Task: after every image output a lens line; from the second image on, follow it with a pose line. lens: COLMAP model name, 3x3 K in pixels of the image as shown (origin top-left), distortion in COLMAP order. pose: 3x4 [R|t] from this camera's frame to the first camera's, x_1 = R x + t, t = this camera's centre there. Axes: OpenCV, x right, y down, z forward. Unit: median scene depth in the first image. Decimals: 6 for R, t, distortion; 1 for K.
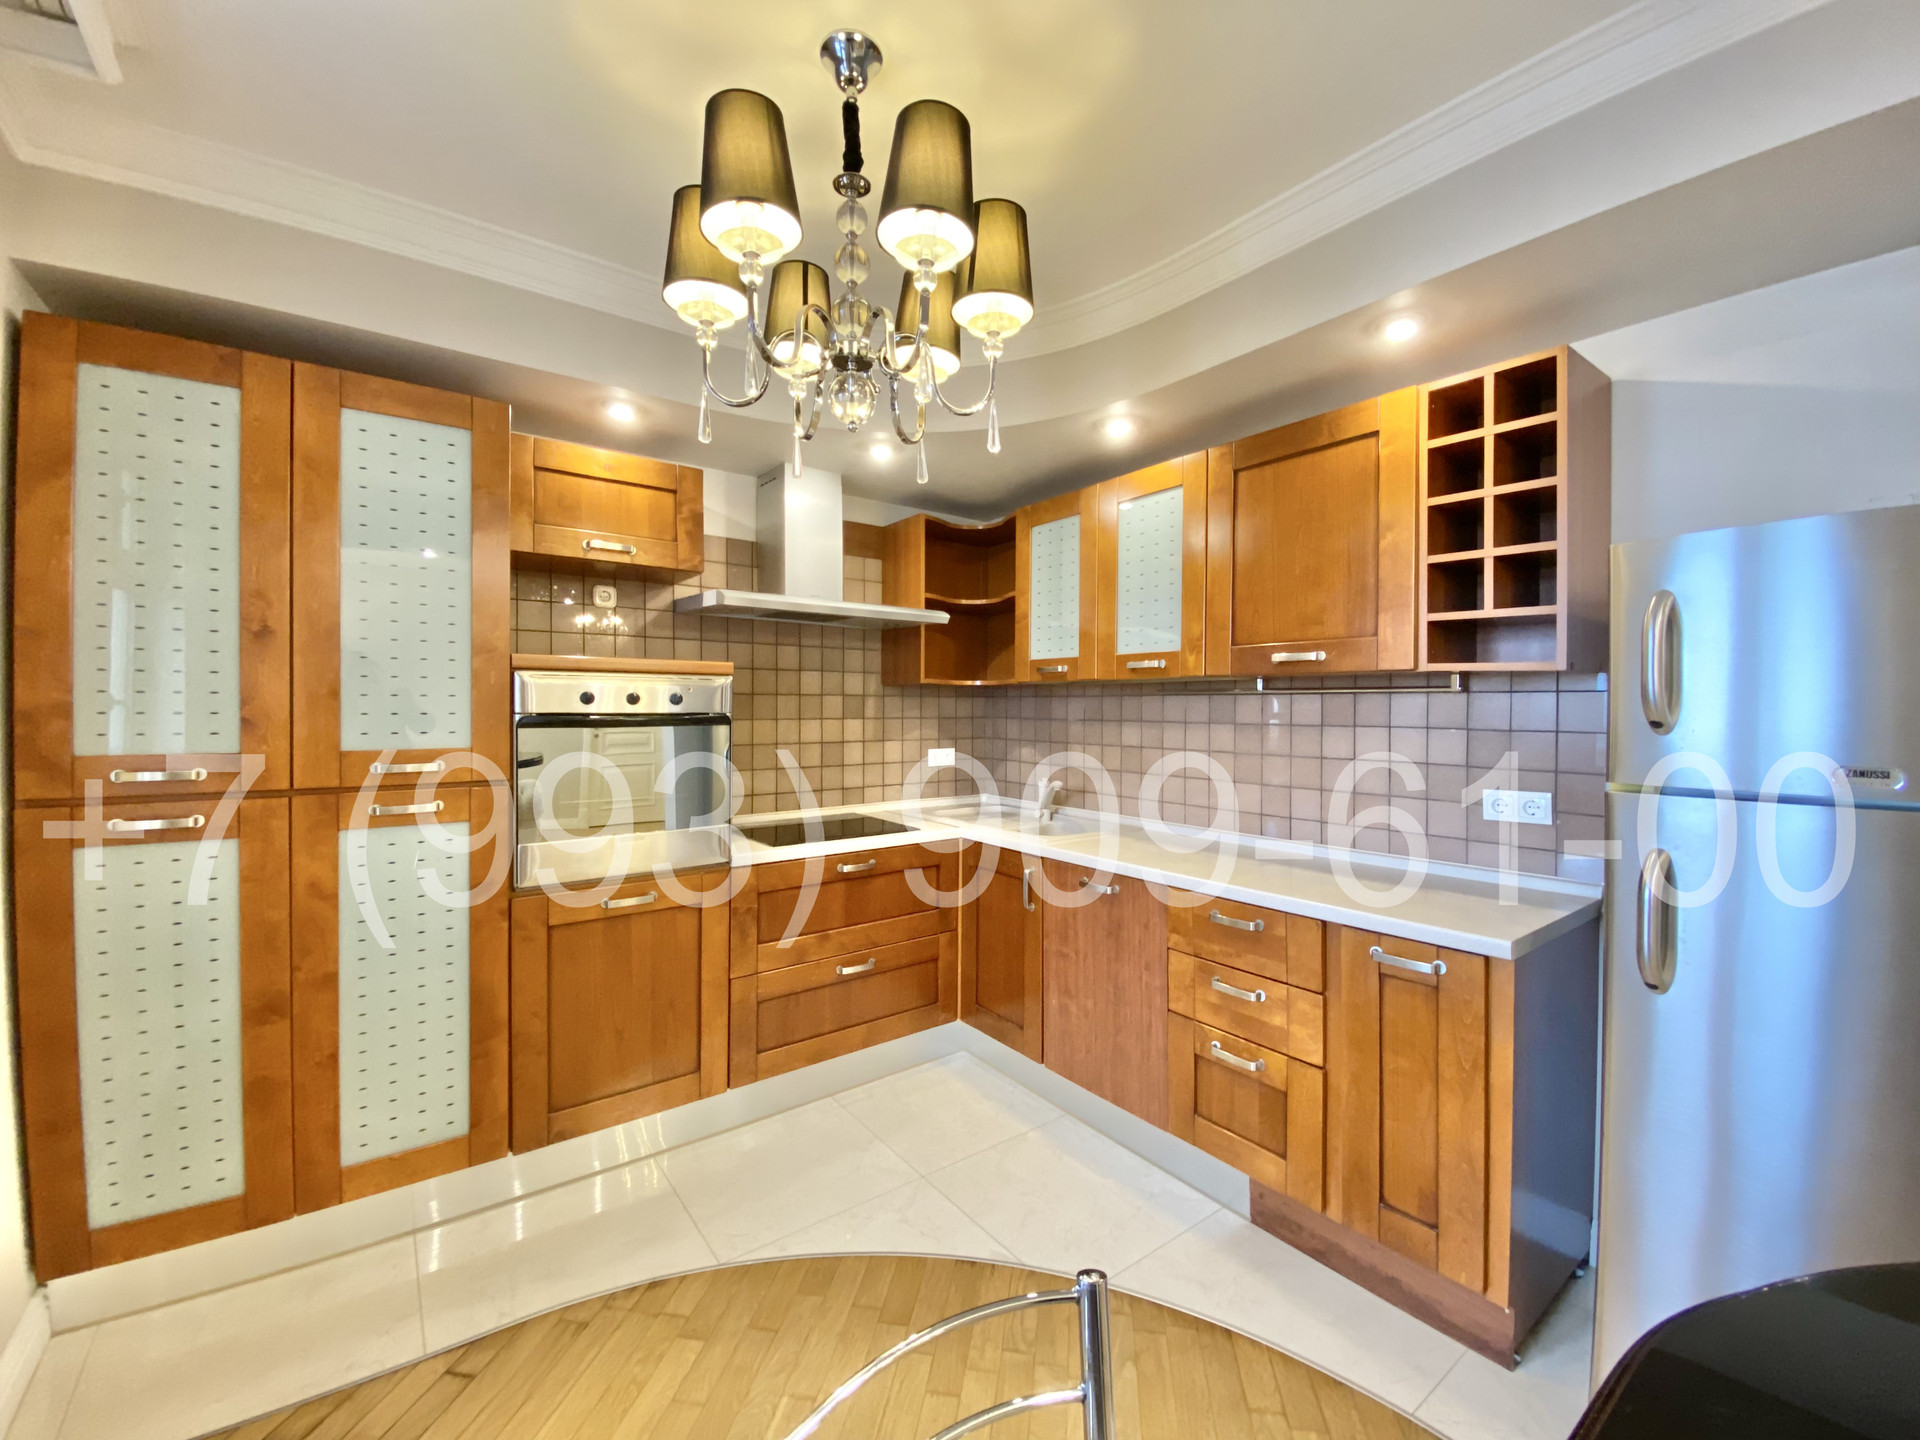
lens RADIAL K [[788.1, 0, 950.0], [0, 788.1, 712.2], [0, 0, 1]] dist [0.055949, -0.032946]
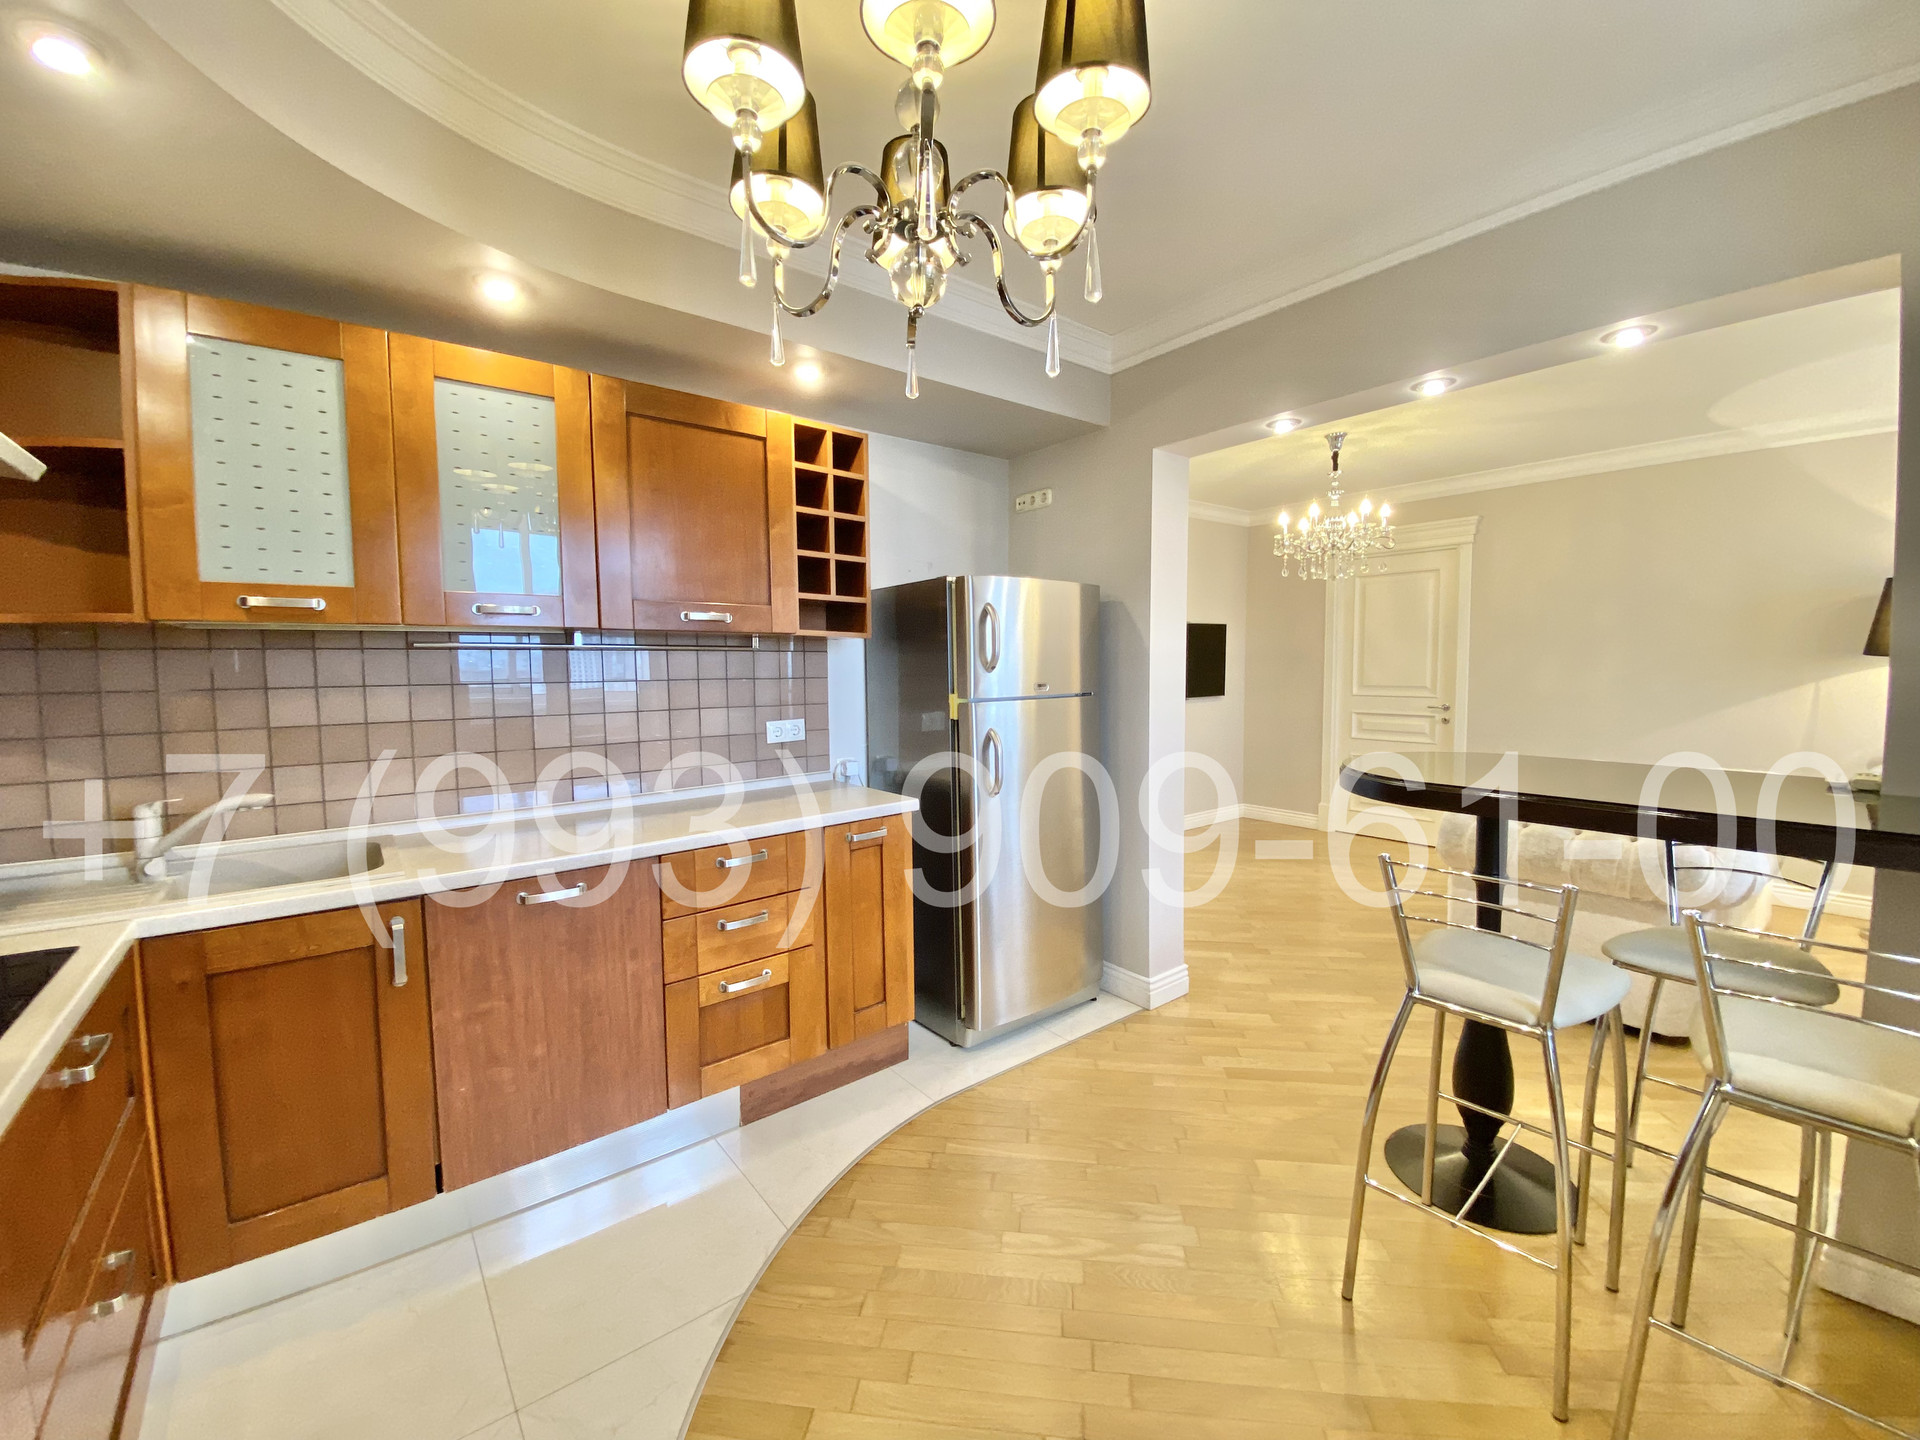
lens RADIAL K [[788.1, 0, 950.0], [0, 788.1, 712.2], [0, 0, 1]] dist [0.055949, -0.032946]
pose [[-0.026160, -0.069508, 0.997238, -0.715055], [0.014585, 0.997447, 0.069905, -0.011088], [-0.999551, 0.016373, -0.025080, 0.746773]]
